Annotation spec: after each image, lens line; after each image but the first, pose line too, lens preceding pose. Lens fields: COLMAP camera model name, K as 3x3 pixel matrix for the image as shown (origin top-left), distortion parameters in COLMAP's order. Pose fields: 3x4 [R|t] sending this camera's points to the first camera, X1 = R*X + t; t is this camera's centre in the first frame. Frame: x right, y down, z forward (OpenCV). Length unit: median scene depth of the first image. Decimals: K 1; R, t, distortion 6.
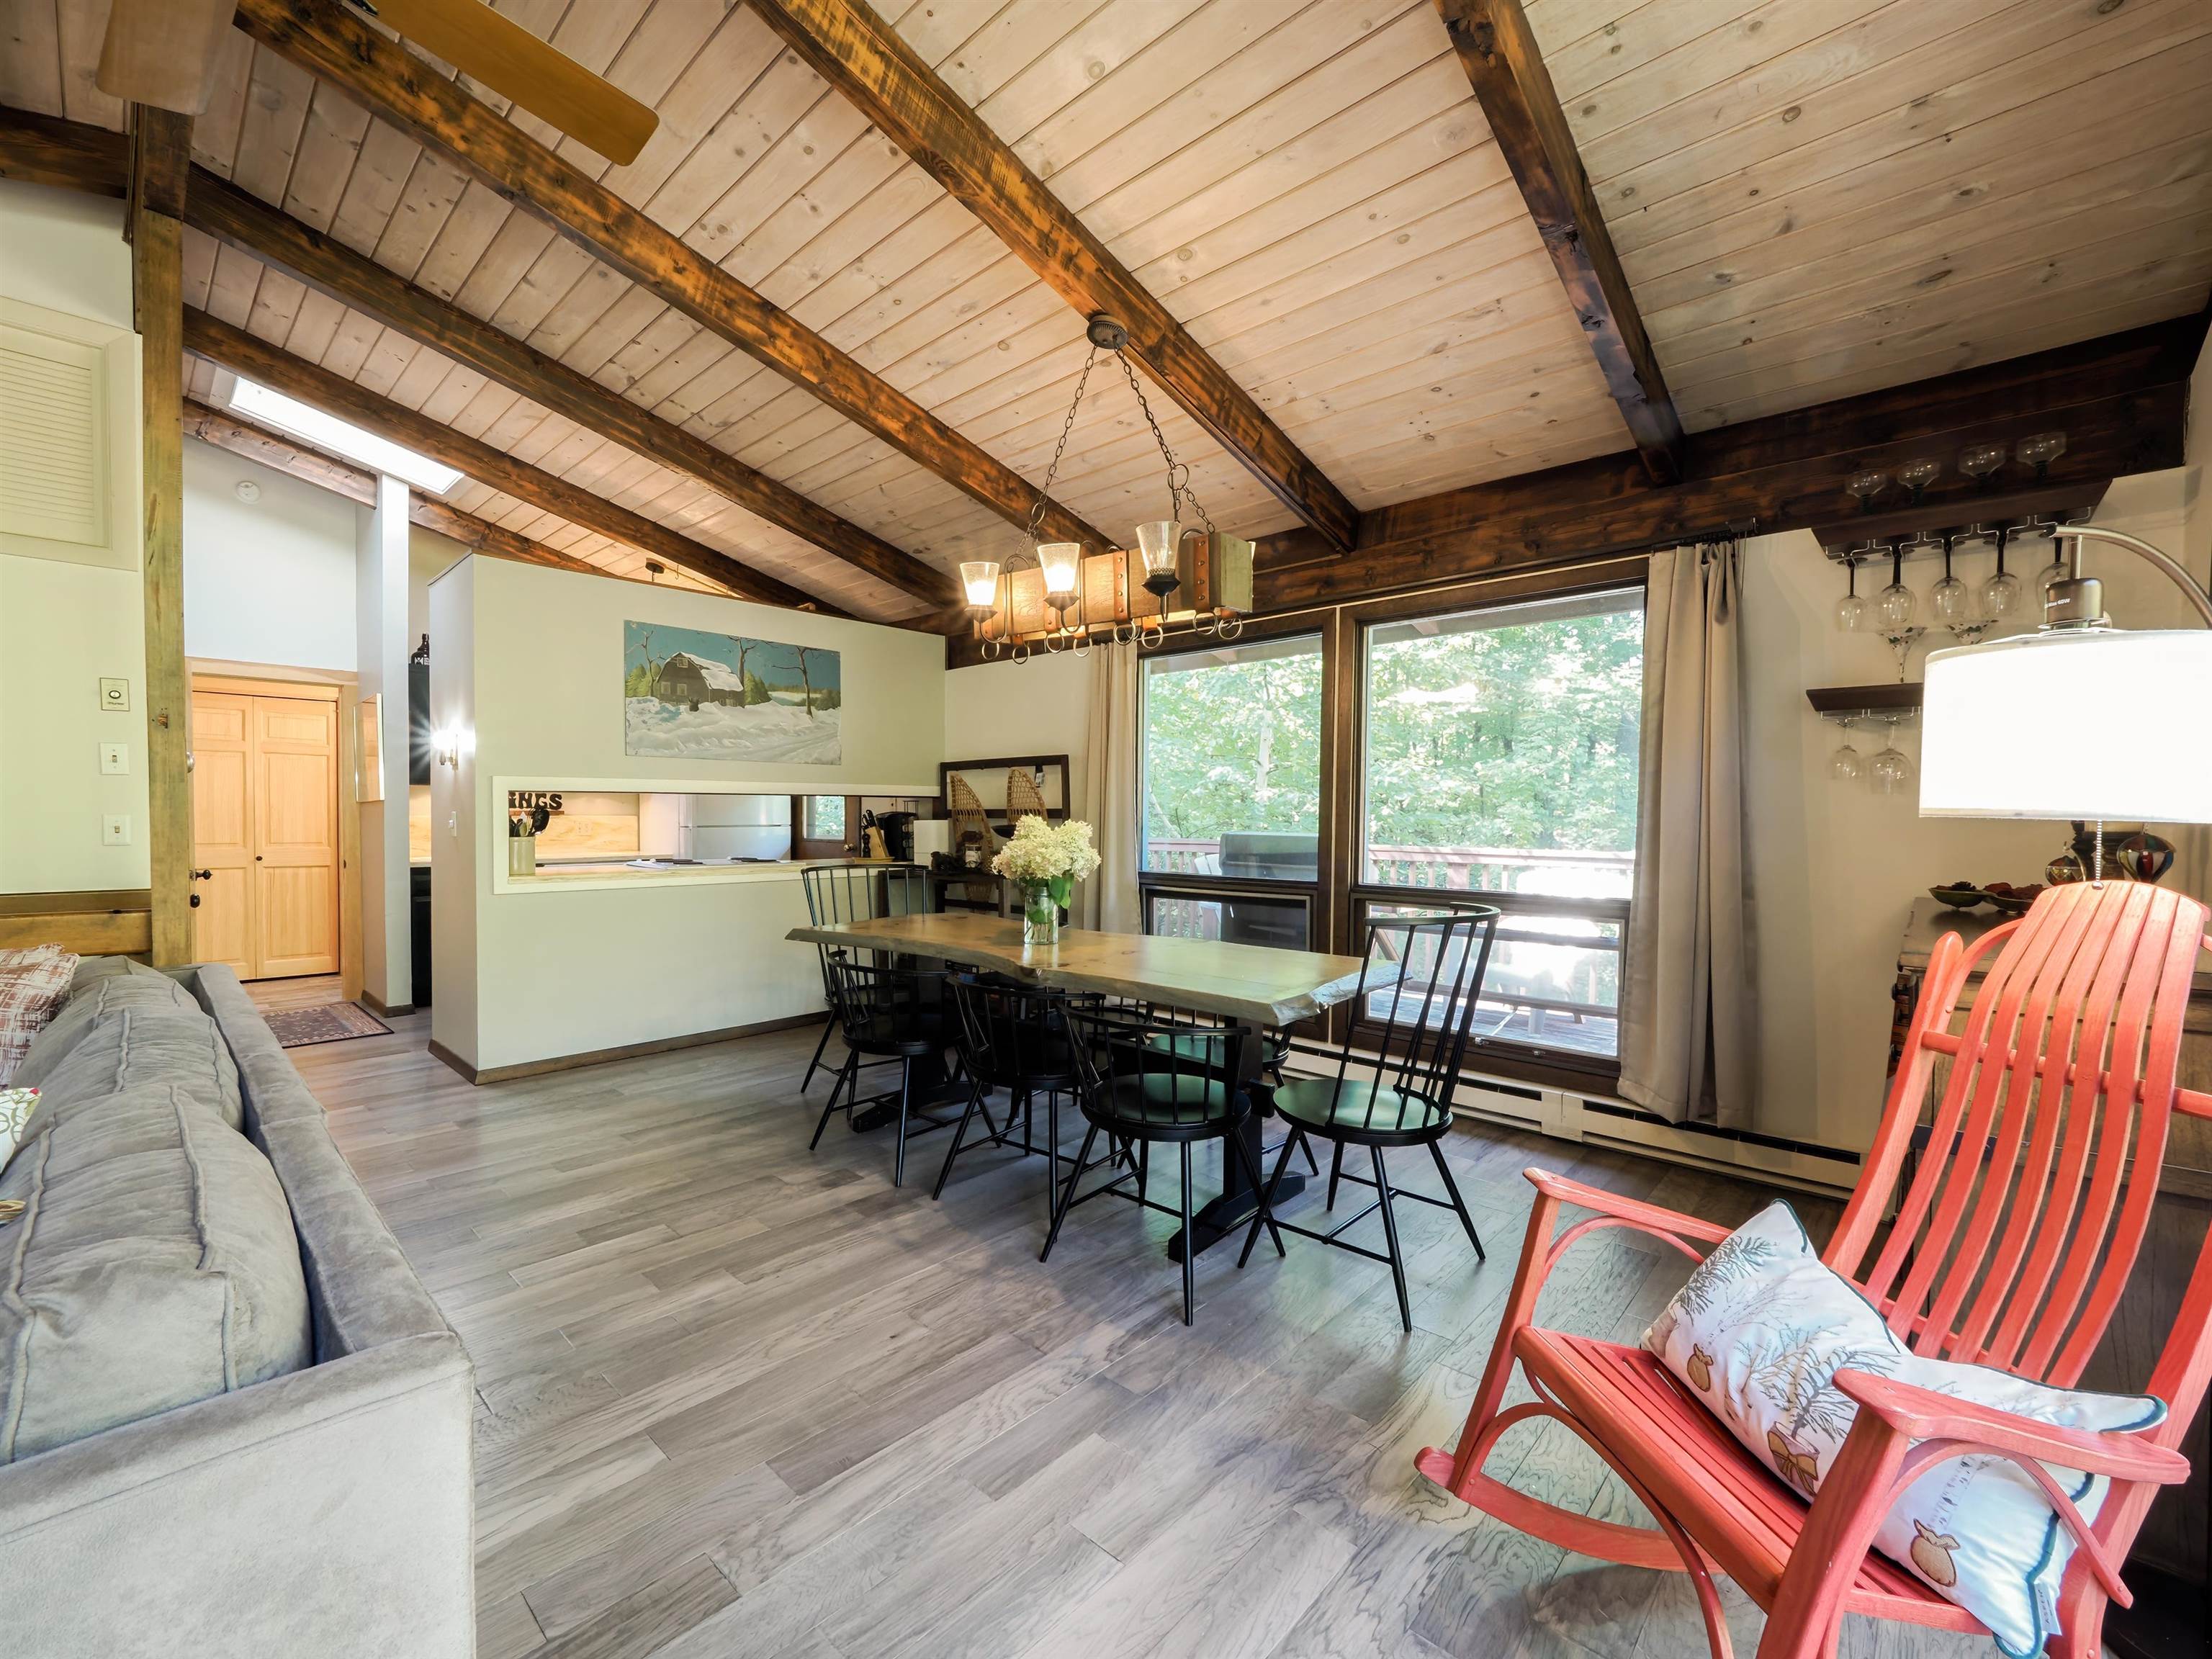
lens RADIAL K [[914.7, 0, 1104.0], [0, 914.7, 840.8], [0, 0, 1]] dist [-0.020638, -0.000332]
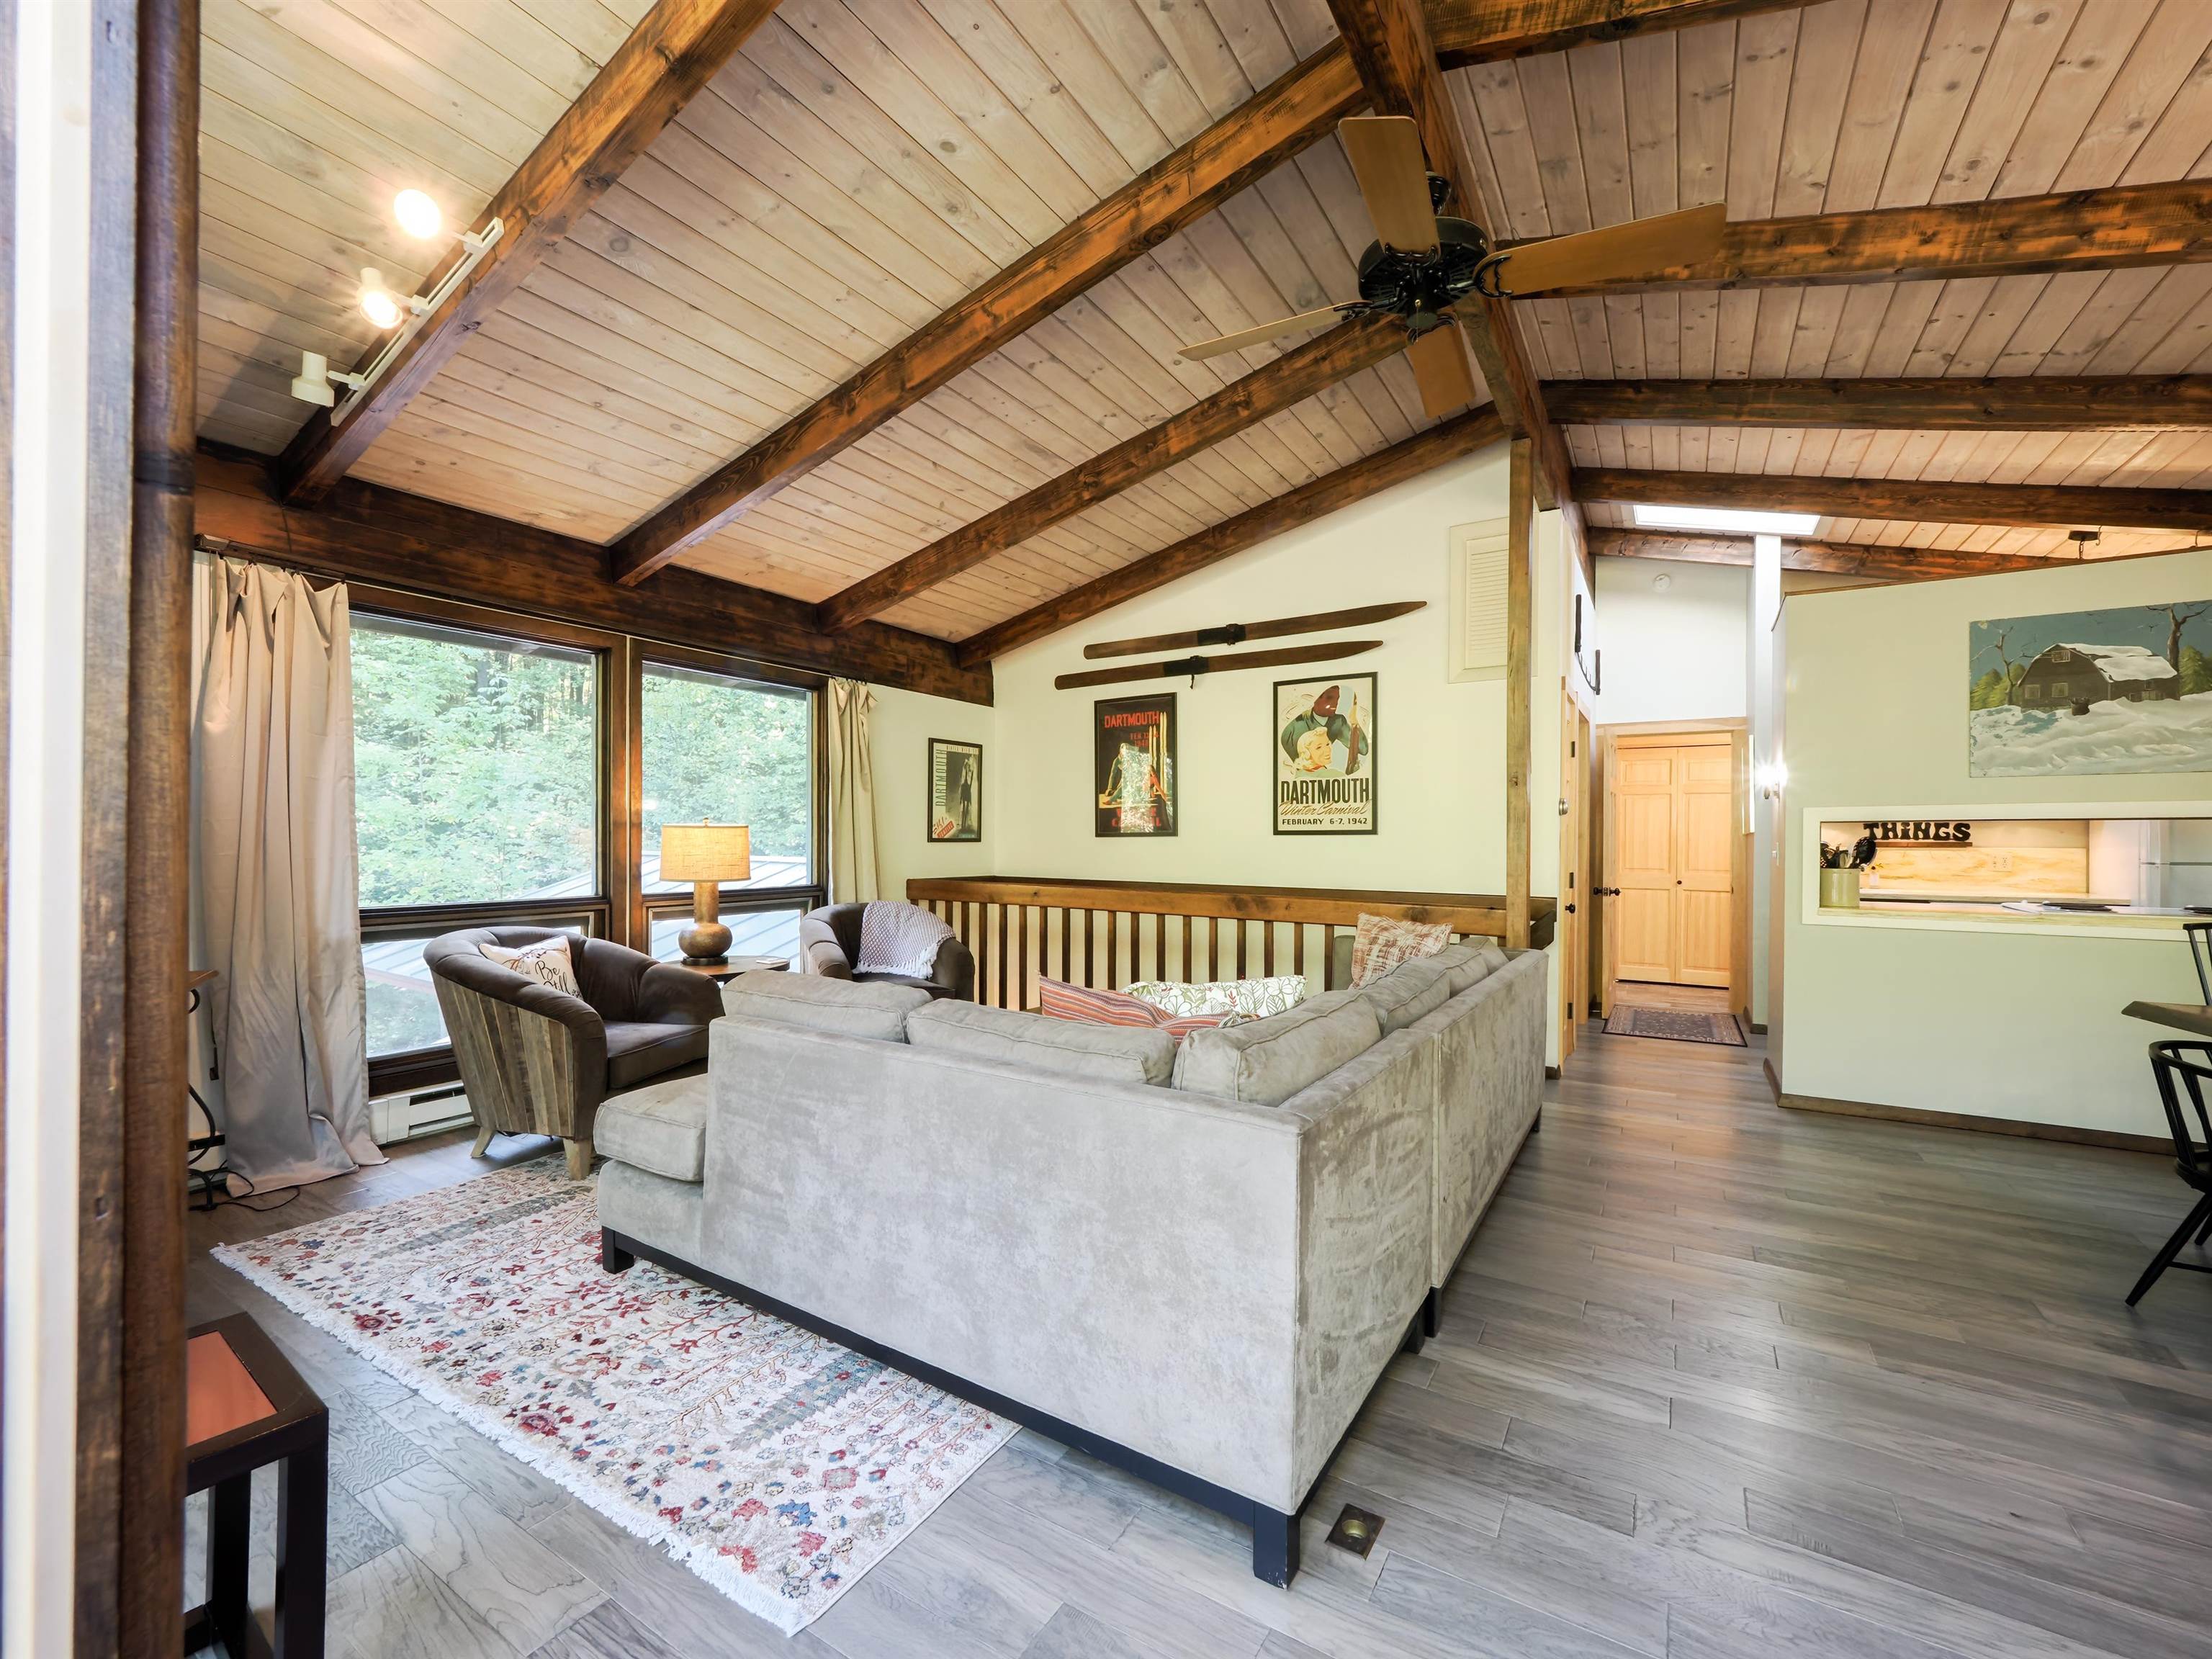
lens RADIAL K [[914.6, 0, 1106.0], [0, 914.6, 829.5], [0, 0, 1]] dist [-0.000166, 0.000142]
pose [[0.191467, -0.015534, -0.981376, 0.177769], [-0.031850, 0.999250, -0.022030, 0.000912], [0.980982, 0.035475, 0.190829, 0.030192]]
